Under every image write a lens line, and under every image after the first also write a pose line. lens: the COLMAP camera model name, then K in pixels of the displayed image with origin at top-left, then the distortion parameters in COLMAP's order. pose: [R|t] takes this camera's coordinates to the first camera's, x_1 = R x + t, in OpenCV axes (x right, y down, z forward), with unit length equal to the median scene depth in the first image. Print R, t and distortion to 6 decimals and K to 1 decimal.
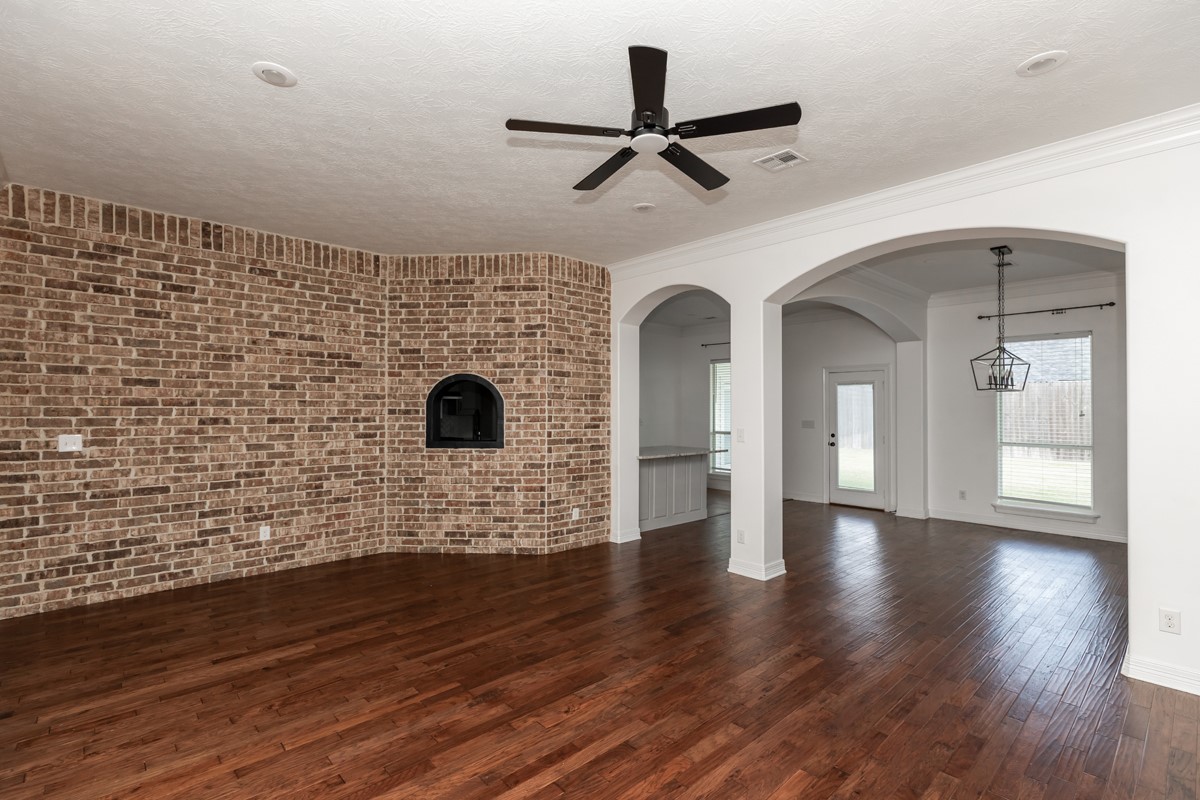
lens RADIAL K [[546.2, 0, 622.3], [0, 546.2, 403.3], [0, 0, 1]] dist [0.000906, 0.001460]
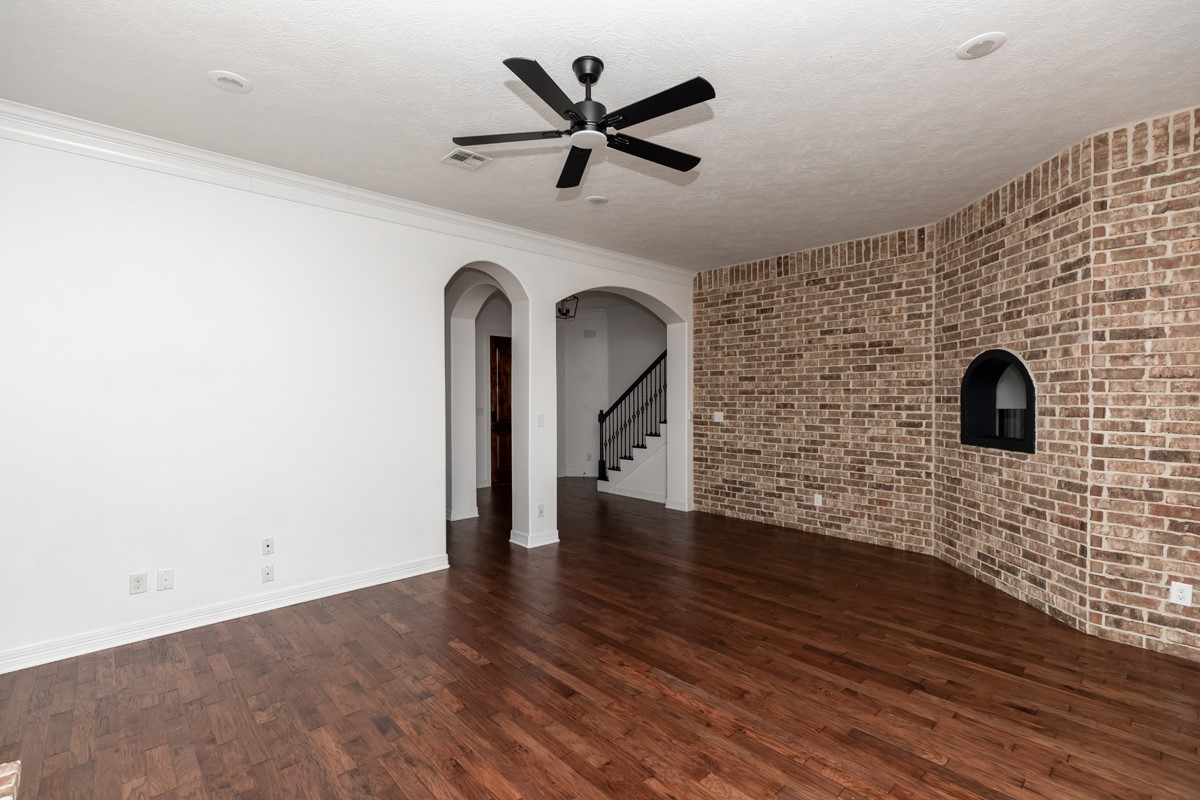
lens RADIAL K [[546.2, 0, 577.4], [0, 546.2, 403.0], [0, 0, 1]] dist [0.000906, 0.001460]
pose [[-0.040978, 0.012123, -0.999086, 0.519182], [0.013021, 0.999848, 0.011598, 0.003595], [0.999075, -0.012534, -0.041130, 0.485056]]
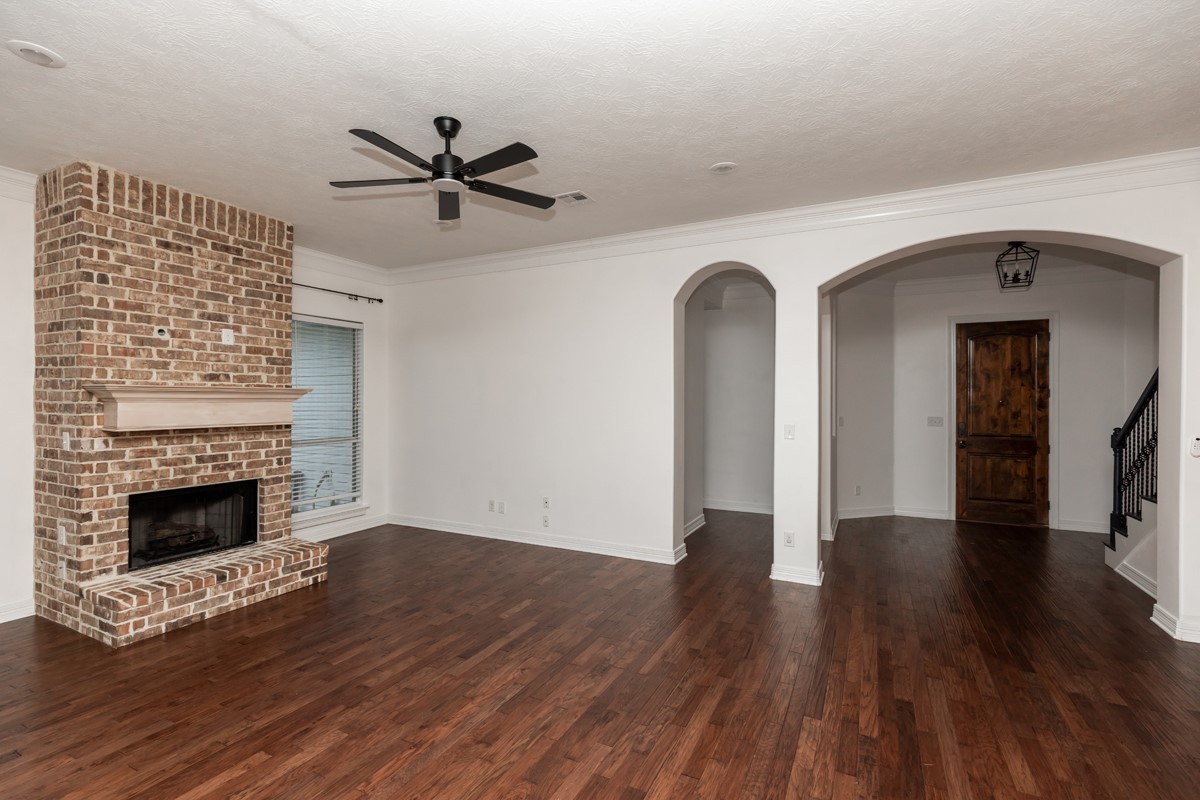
lens RADIAL K [[546.2, 0, 611.2], [0, 546.2, 403.6], [0, 0, 1]] dist [0.000906, 0.001460]
pose [[-0.942852, -0.001023, -0.333209, 0.053103], [-0.001726, 0.999997, 0.001813, 0.002375], [0.333206, 0.002284, -0.942851, 1.081202]]
